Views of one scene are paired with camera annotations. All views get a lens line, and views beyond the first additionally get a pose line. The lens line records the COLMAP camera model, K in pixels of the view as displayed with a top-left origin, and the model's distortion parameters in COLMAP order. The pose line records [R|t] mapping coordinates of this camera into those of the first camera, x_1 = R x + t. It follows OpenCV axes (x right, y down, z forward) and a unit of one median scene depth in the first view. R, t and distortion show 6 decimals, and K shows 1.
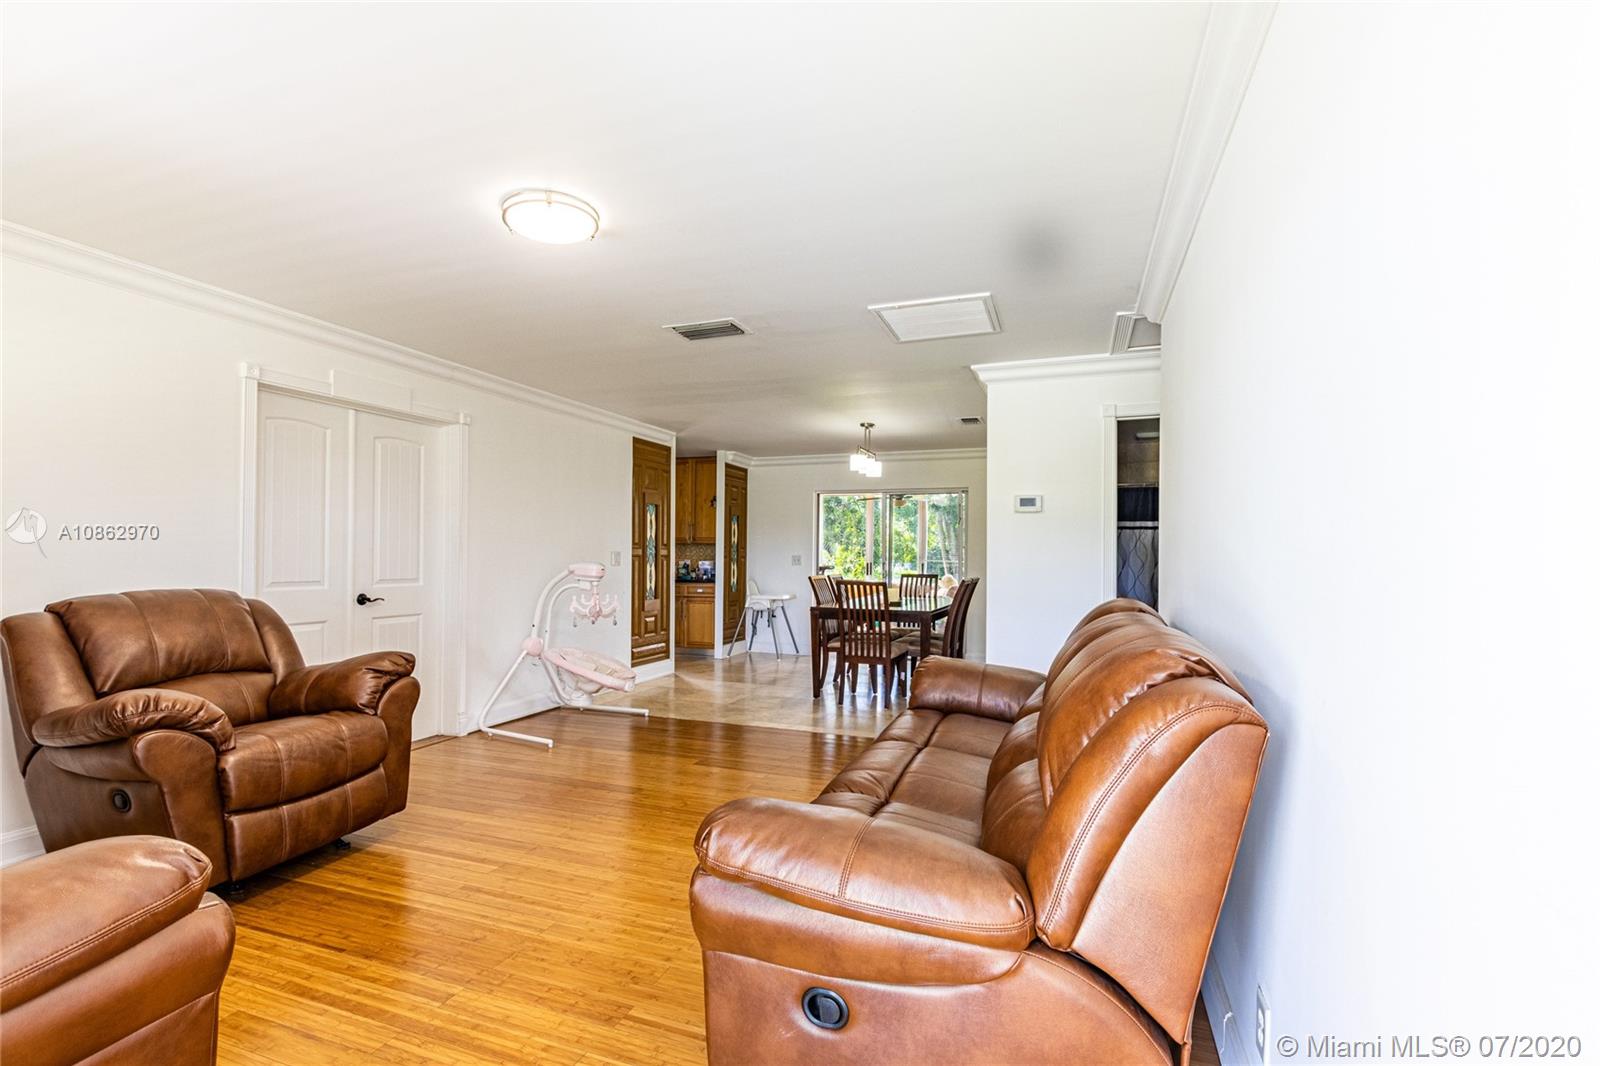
lens RADIAL K [[745.7, 0, 790.9], [0, 745.7, 556.1], [0, 0, 1]] dist [-0.001072, -0.000016]
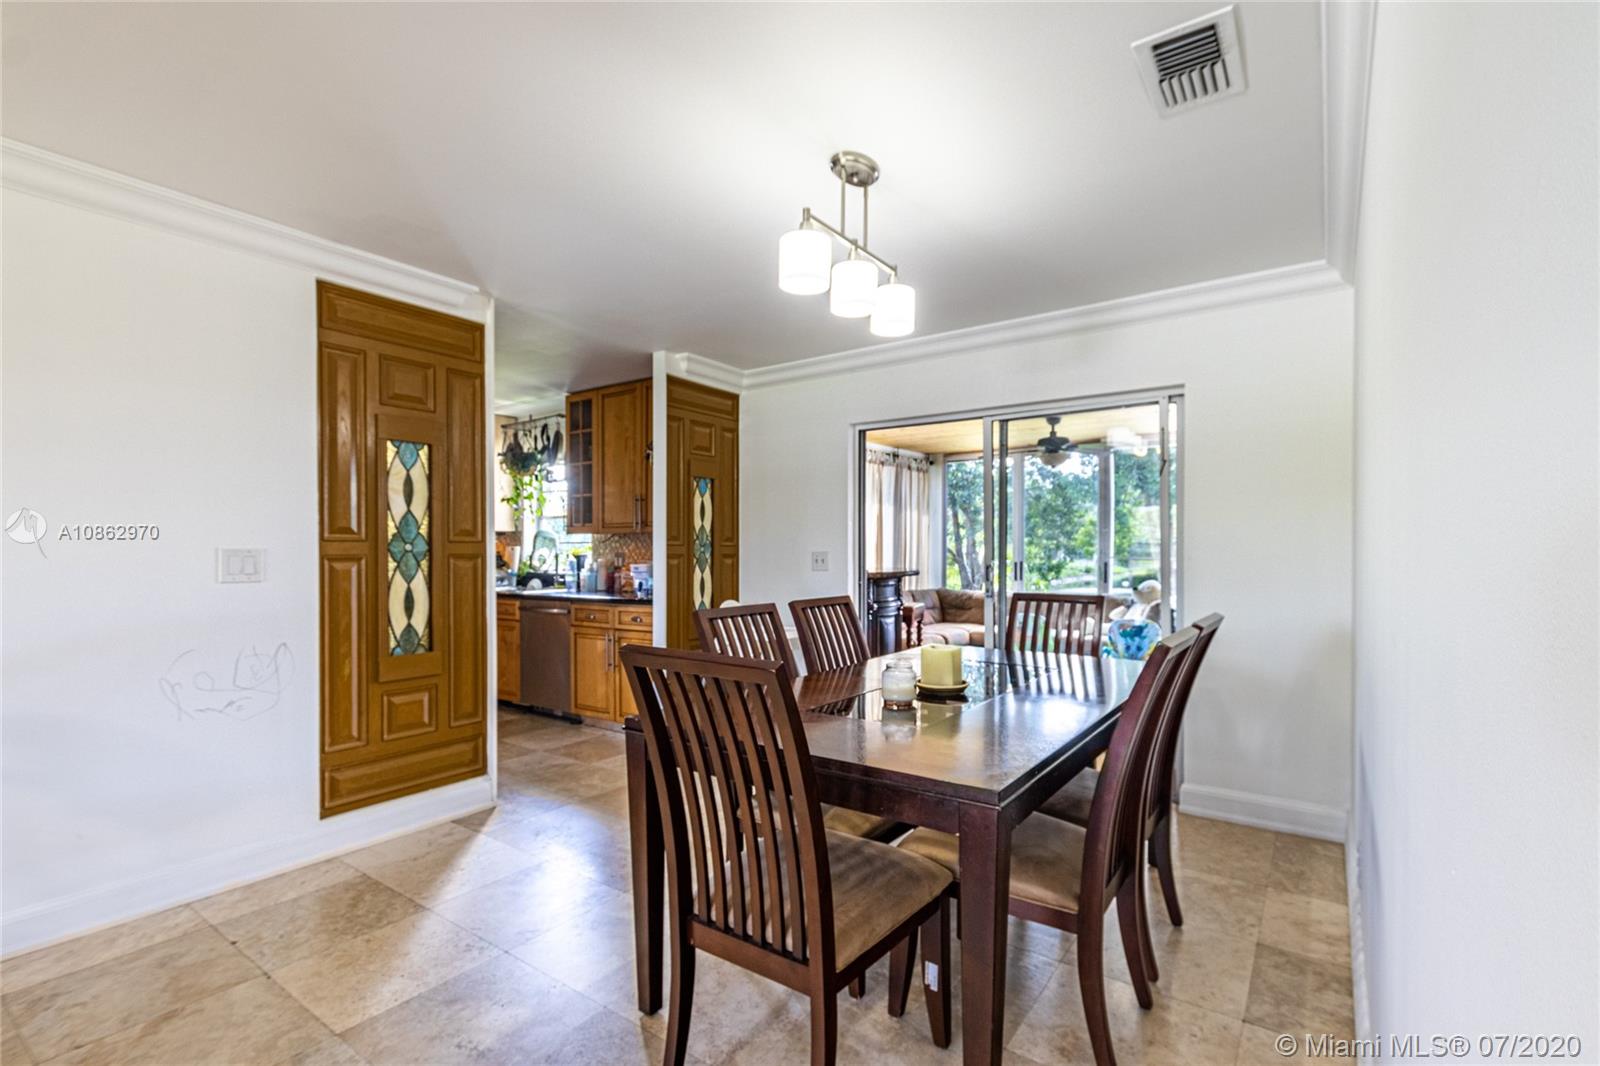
lens RADIAL K [[745.7, 0, 790.9], [0, 745.7, 556.1], [0, 0, 1]] dist [-0.001072, -0.000016]
pose [[0.966020, -0.009049, -0.258308, 0.126935], [0.010285, 0.999941, 0.003437, -0.000225], [0.258261, -0.005977, 0.966057, 0.520868]]
